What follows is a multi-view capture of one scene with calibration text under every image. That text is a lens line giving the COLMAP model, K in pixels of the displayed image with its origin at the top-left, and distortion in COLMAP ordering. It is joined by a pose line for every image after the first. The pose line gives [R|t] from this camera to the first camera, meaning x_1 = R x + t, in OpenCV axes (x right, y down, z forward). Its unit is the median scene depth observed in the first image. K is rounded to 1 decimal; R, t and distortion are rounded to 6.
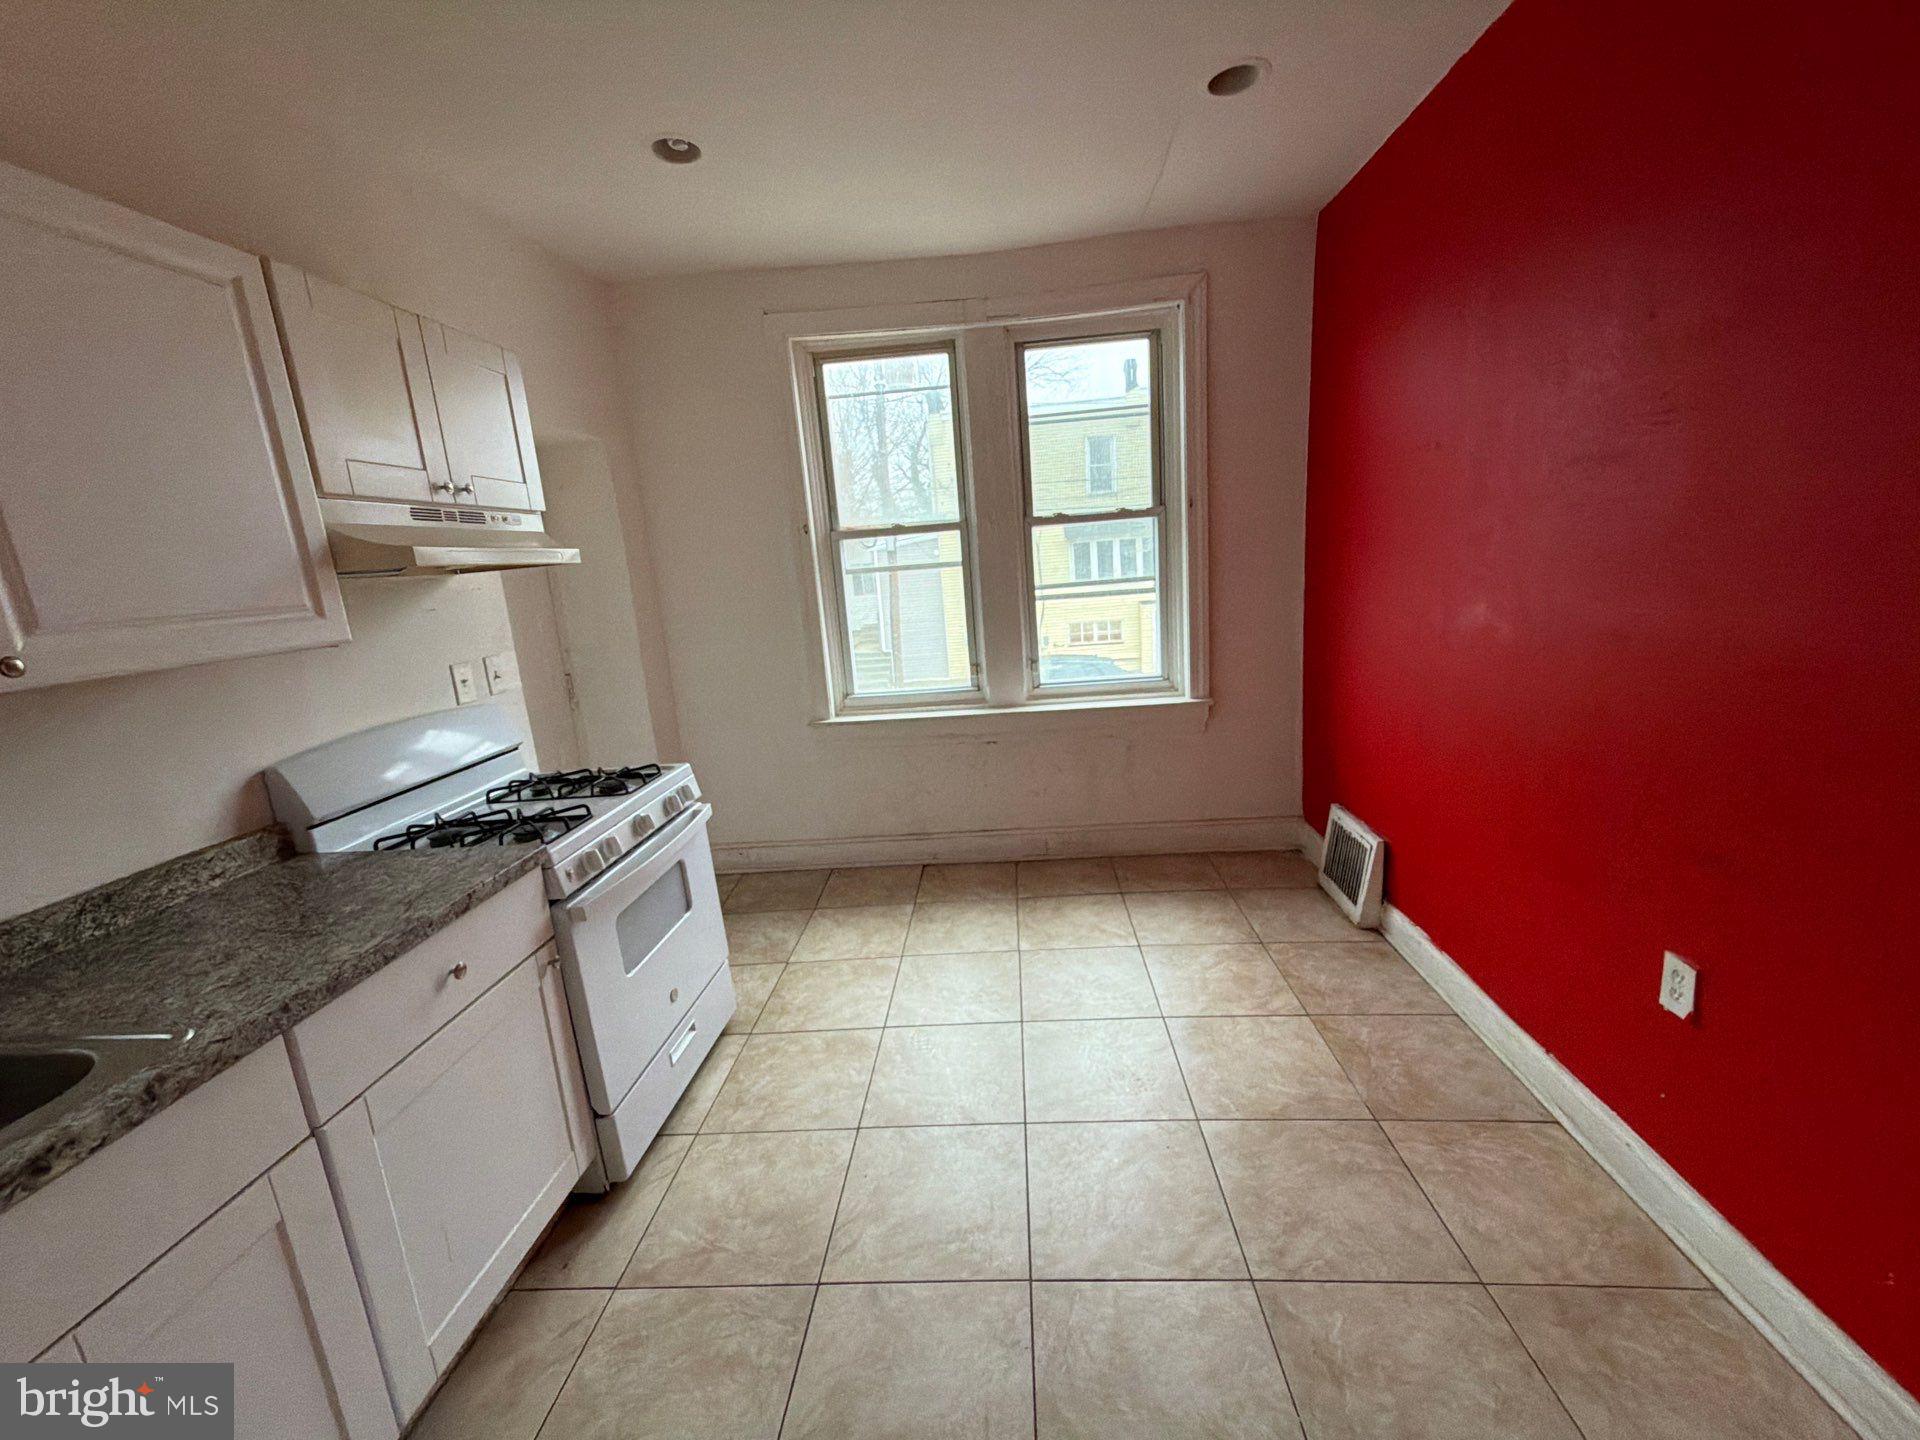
lens RADIAL K [[770.4, 0, 956.0], [0, 770.4, 719.6], [0, 0, 1]] dist [0.001795, 0.000029]
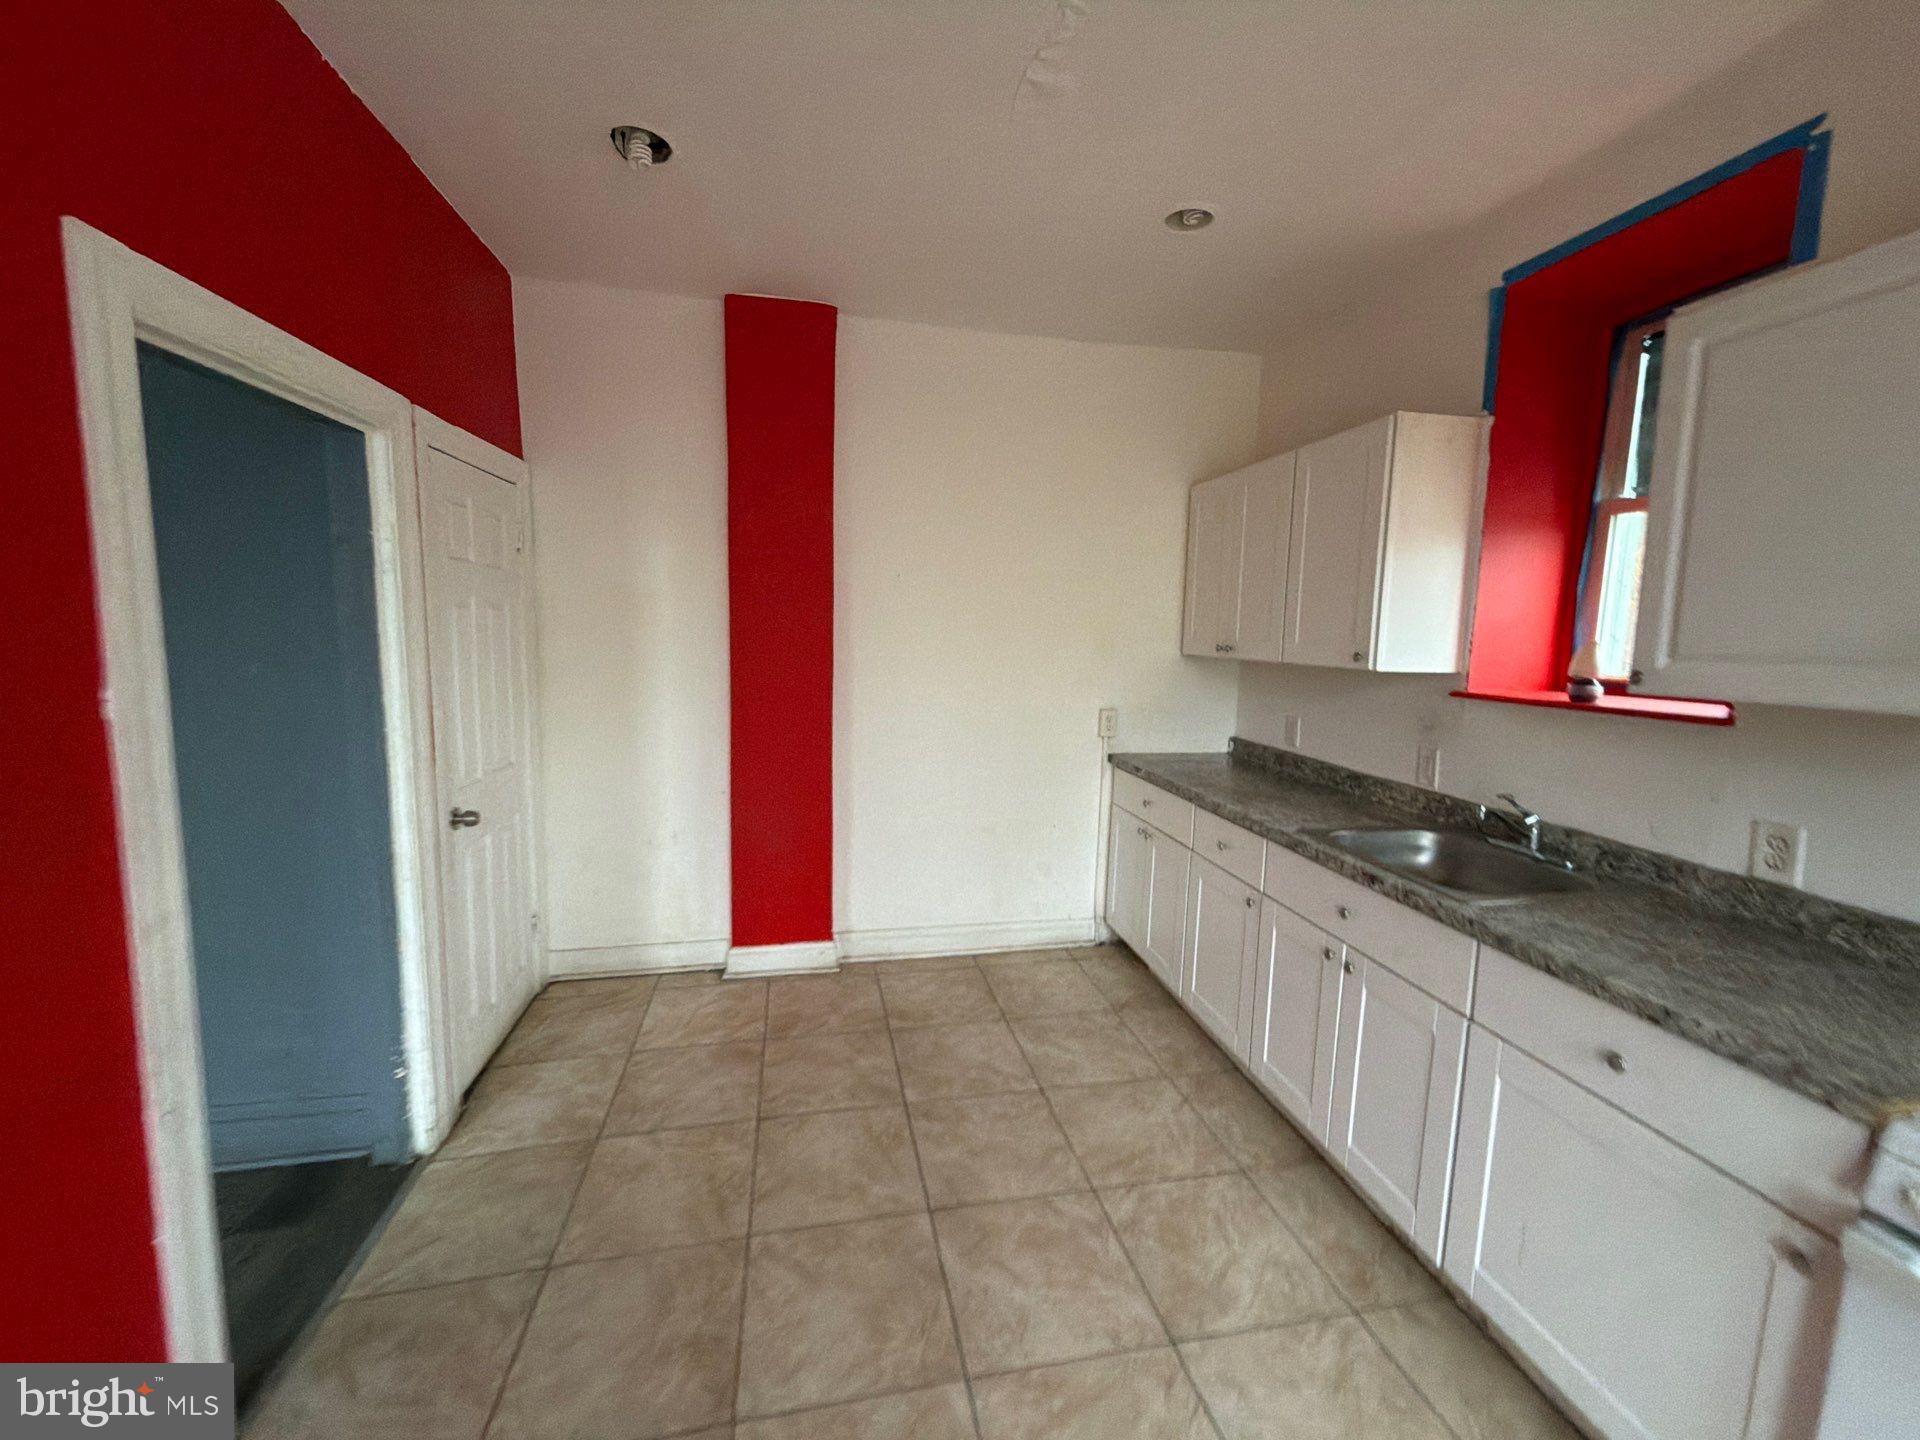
lens RADIAL K [[762.0, 0, 956.9], [0, 762.0, 717.7], [0, 0, 1]] dist [-0.002229, -0.000843]
pose [[-0.962994, 0.080974, -0.257072, 0.224382], [-0.009042, 0.943559, 0.331081, -0.261567], [0.269371, 0.321153, -0.907910, 1.130052]]
